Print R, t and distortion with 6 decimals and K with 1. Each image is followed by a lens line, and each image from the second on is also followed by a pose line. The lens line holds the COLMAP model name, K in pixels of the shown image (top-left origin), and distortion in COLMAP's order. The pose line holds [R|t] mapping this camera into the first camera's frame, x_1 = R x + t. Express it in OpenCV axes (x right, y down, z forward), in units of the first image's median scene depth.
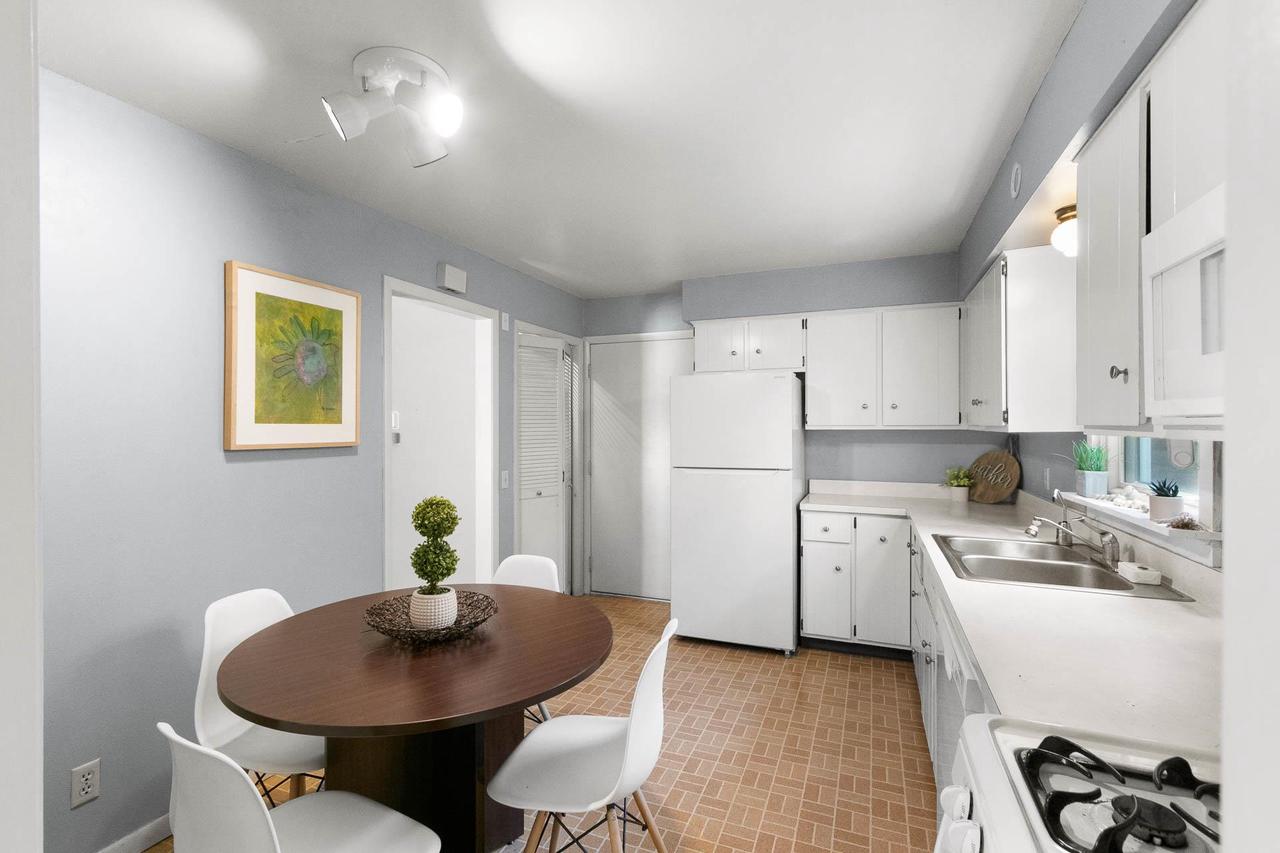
lens RADIAL K [[574.9, 0, 638.2], [0, 574.9, 423.9], [0, 0, 1]] dist [-0.000745, -0.000696]
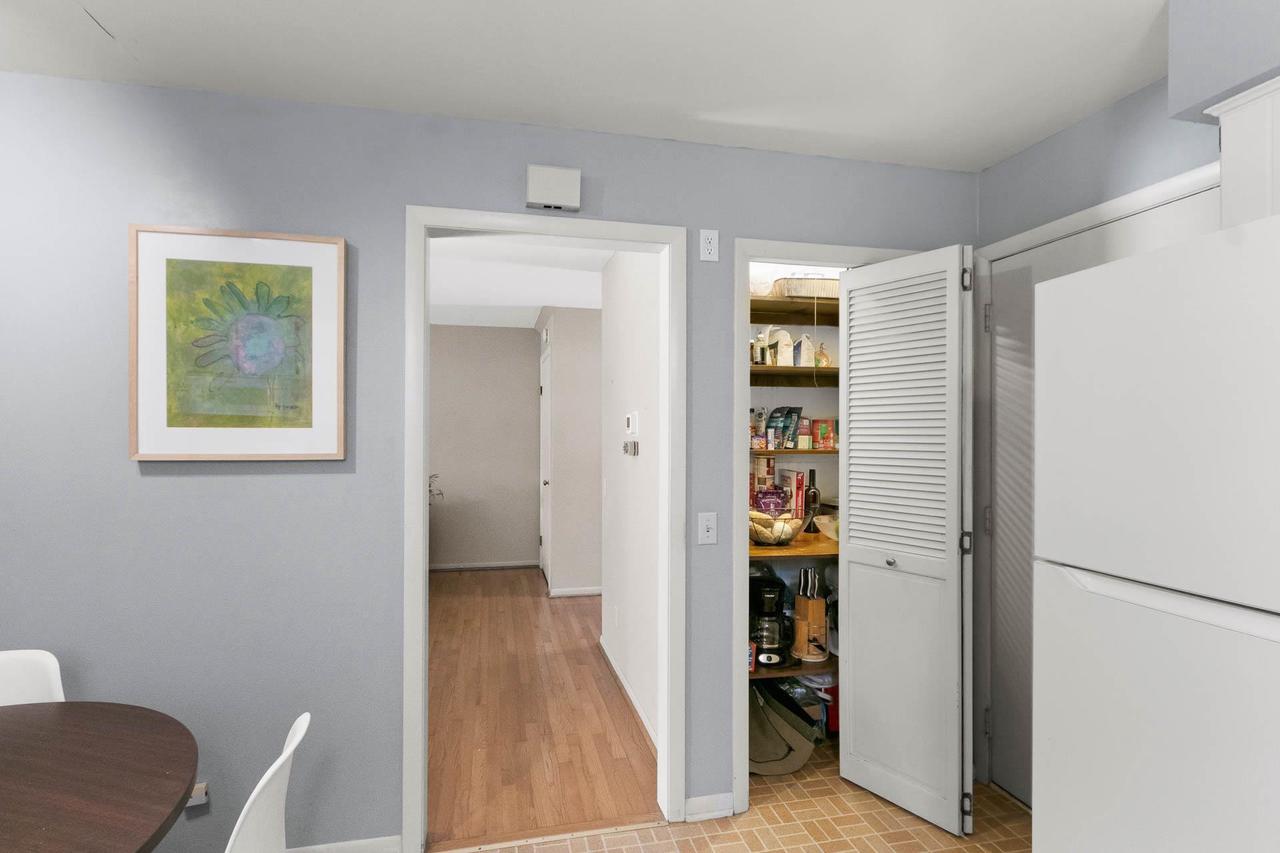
lens RADIAL K [[574.9, 0, 639.7], [0, 574.9, 429.2], [0, 0, 1]] dist [-0.000745, -0.000696]
pose [[0.553312, -0.001345, -0.832973, 0.311791], [-0.000708, 0.999998, -0.002085, 0.002910], [0.832974, 0.001743, 0.553310, 1.009335]]
